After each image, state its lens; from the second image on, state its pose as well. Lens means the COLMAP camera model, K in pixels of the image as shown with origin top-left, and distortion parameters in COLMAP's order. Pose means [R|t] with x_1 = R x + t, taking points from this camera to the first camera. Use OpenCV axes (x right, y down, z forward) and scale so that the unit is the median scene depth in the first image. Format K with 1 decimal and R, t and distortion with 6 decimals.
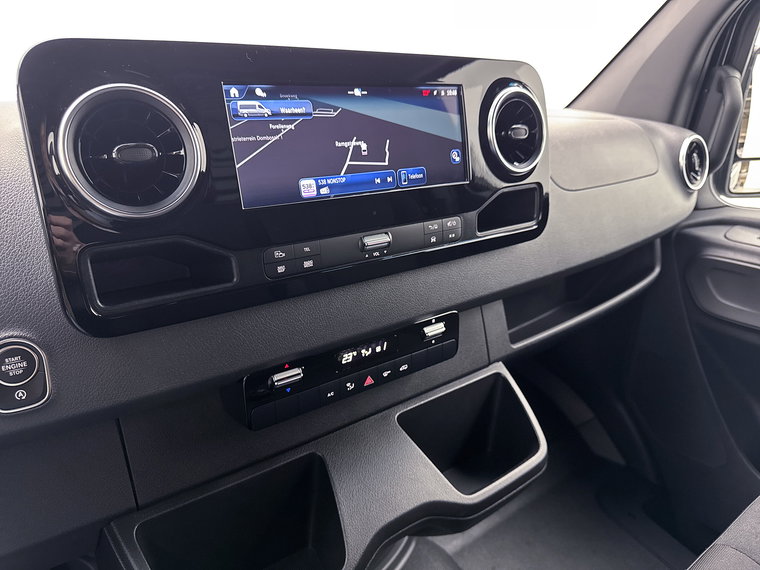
lens RADIAL K [[532.7, 0, 380.0], [0, 532.7, 285.0], [0, 0, 1]] dist [0.121669, -0.109611]
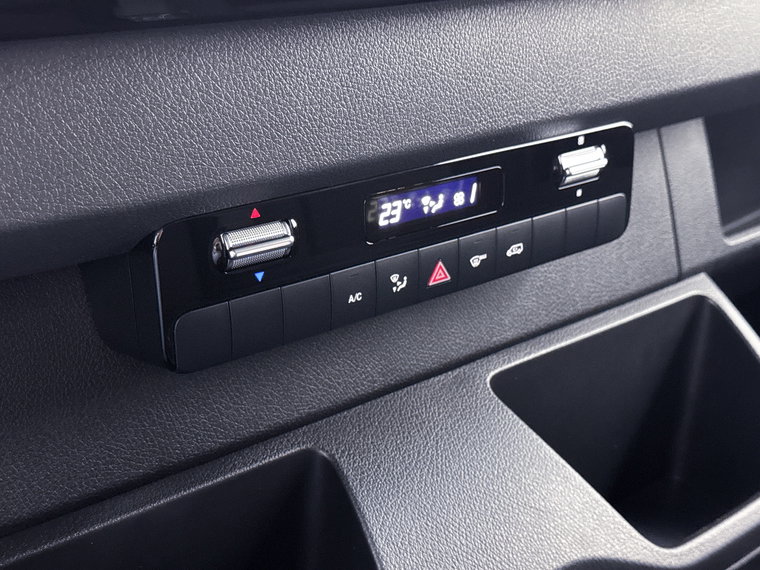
lens RADIAL K [[1107.2, 0, 380.0], [0, 1107.2, 285.0], [0, 0, 1]] dist [0.125880, -0.041224]
pose [[0.998492, -0.025384, 0.048677, -0.103885], [0.024212, 0.999406, 0.024515, 0.158508], [-0.049270, -0.023300, 0.998514, 0.139439]]
